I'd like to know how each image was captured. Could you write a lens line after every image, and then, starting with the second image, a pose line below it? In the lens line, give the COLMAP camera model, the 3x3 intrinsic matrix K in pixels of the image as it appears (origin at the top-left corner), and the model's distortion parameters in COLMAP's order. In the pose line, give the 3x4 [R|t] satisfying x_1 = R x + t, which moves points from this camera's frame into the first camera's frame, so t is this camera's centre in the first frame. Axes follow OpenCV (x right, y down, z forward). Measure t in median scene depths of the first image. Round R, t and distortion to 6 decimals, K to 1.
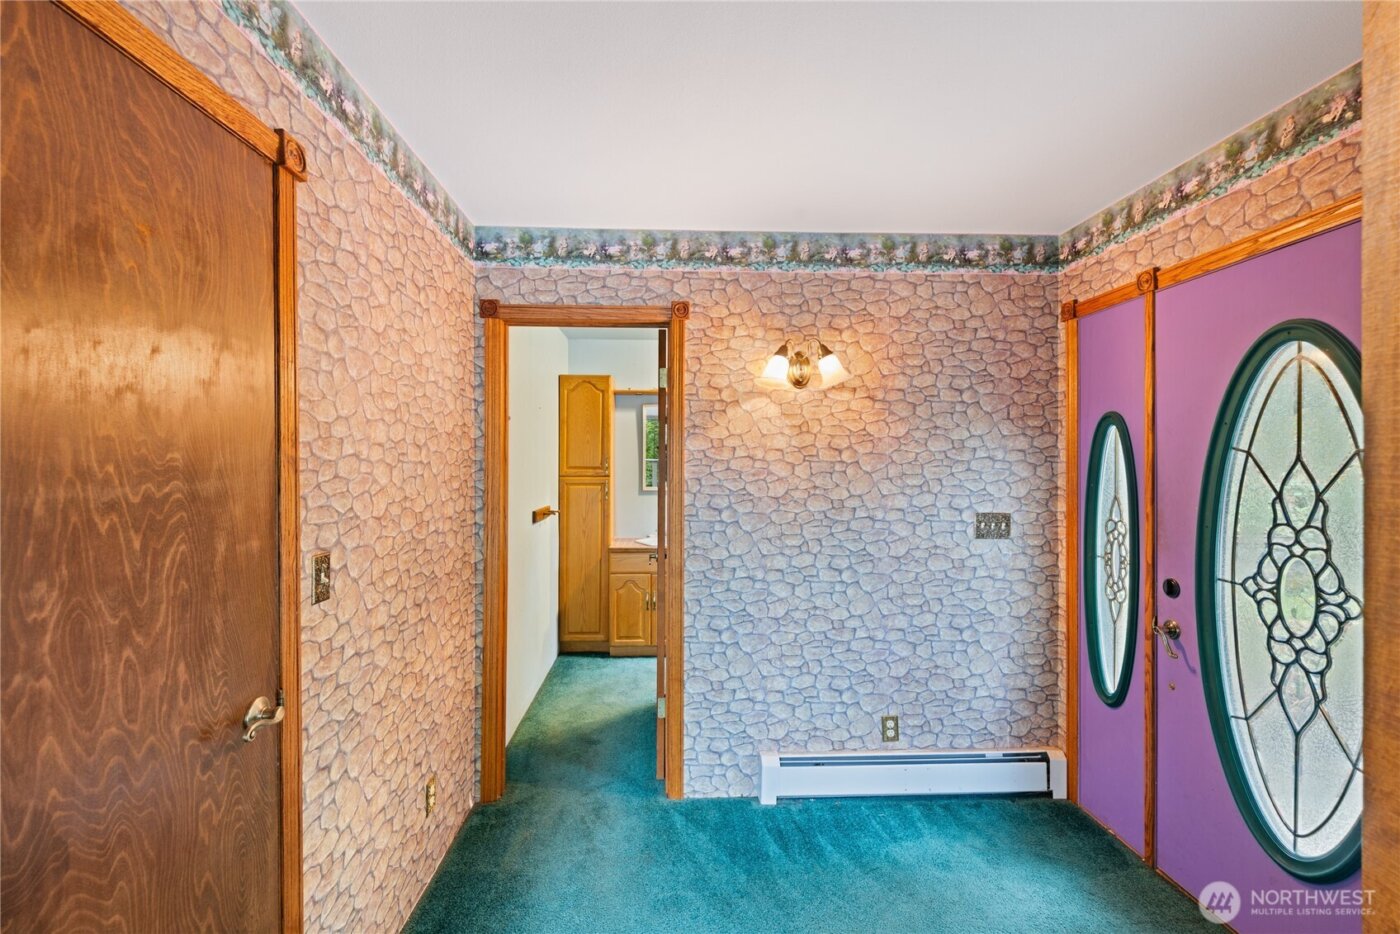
lens RADIAL K [[576.0, 0, 703.8], [0, 576.0, 470.1], [0, 0, 1]] dist [0.000879, -0.000636]
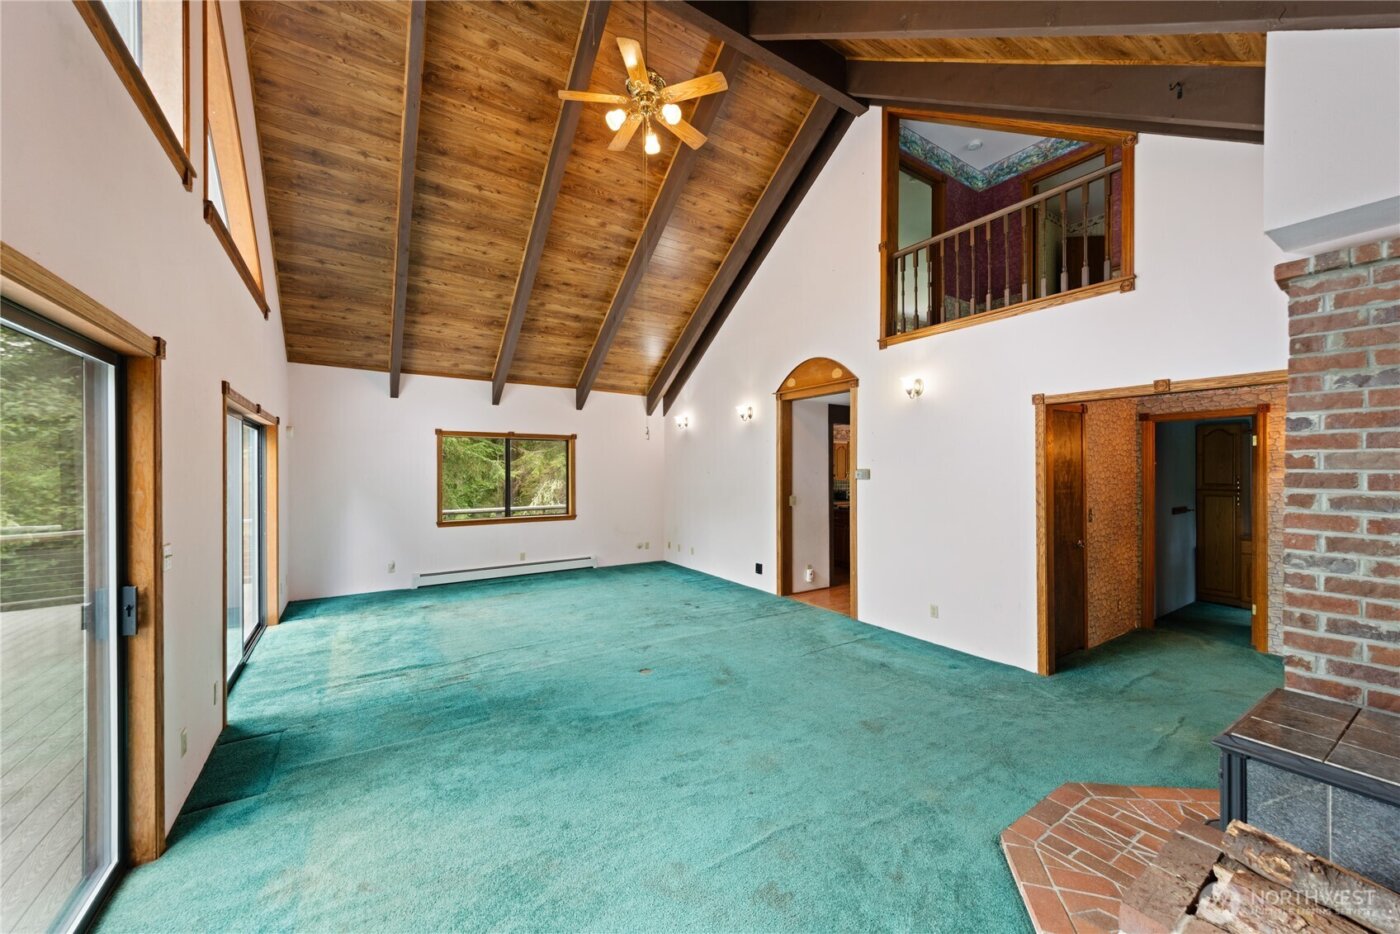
lens RADIAL K [[512.4, 0, 704.9], [0, 512.4, 469.6], [0, 0, 1]] dist [0.011552, -0.001349]
pose [[0.492428, -0.006227, -0.870331, 0.566145], [-0.003085, 0.999956, -0.008900, -0.042804], [0.870348, 0.007068, 0.492387, -1.564277]]
